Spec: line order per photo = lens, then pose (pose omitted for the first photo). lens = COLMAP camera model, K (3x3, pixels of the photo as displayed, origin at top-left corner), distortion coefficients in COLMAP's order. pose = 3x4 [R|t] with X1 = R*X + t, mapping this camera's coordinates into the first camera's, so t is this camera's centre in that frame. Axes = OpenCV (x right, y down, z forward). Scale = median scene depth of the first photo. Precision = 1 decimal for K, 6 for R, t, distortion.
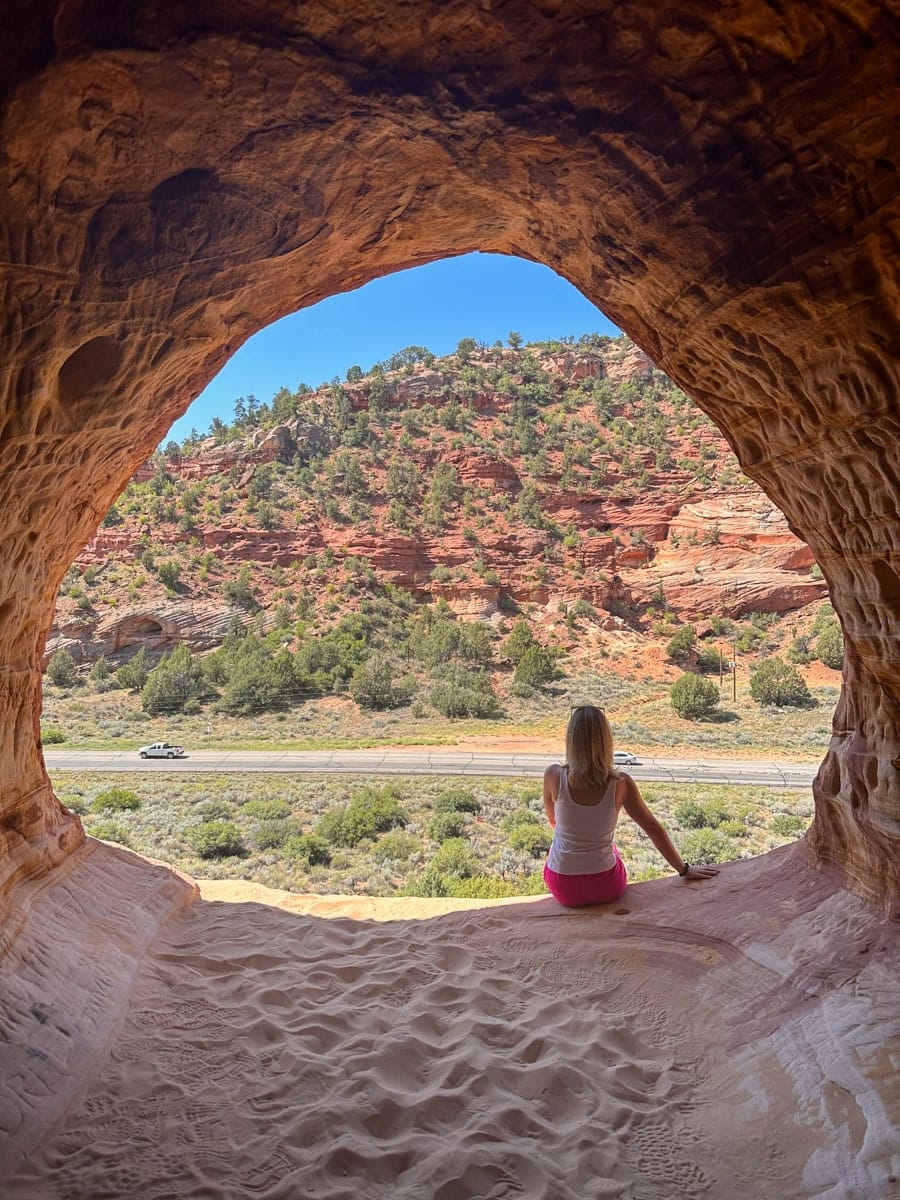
lens RADIAL K [[817.4, 0, 456.3], [0, 817.4, 616.4], [0, 0, 1]] dist [0.026091, -0.020218]
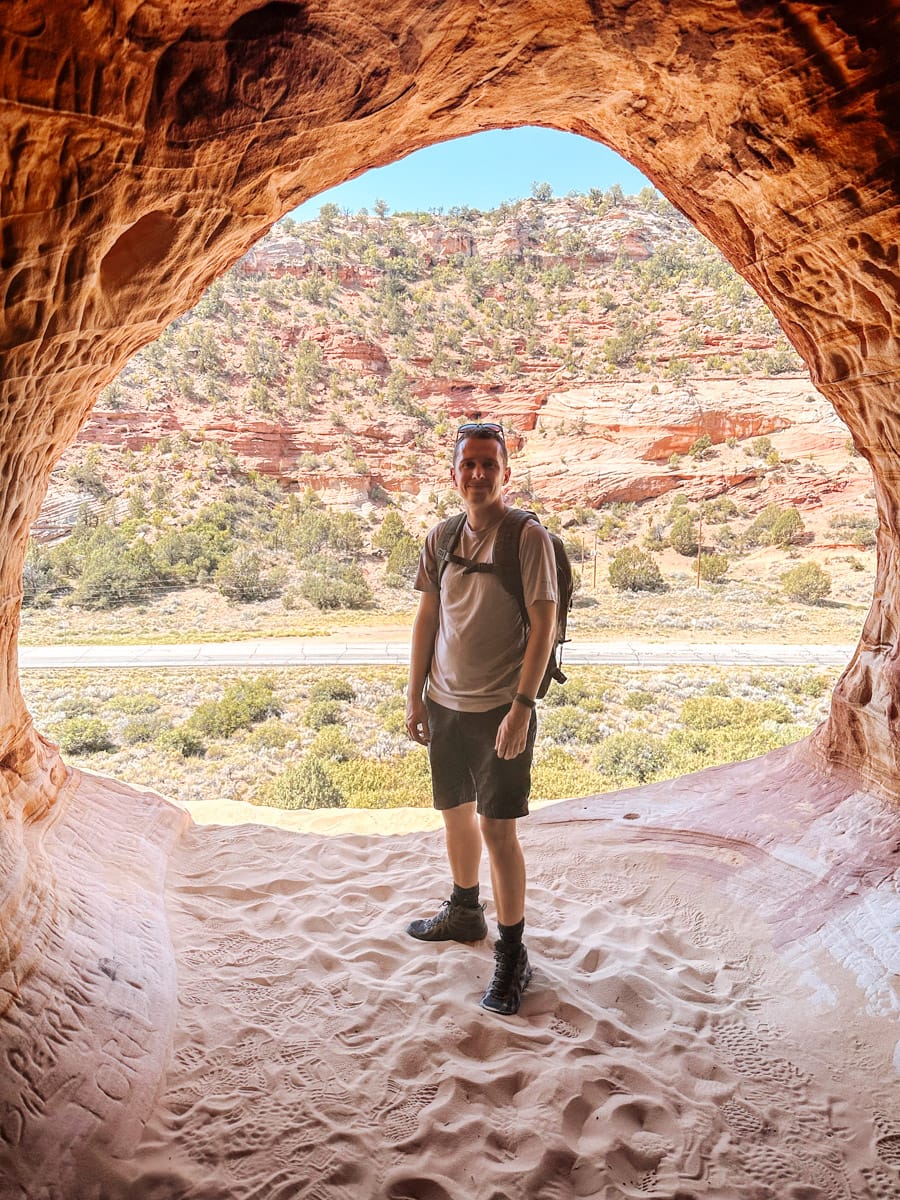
lens RADIAL K [[817.4, 0, 456.3], [0, 817.4, 616.4], [0, 0, 1]] dist [0.026091, -0.020218]
pose [[0.989440, -0.017986, 0.143823, -0.247830], [-0.001318, 0.991114, 0.133011, -0.042125], [-0.144937, -0.131796, 0.980624, 0.080478]]
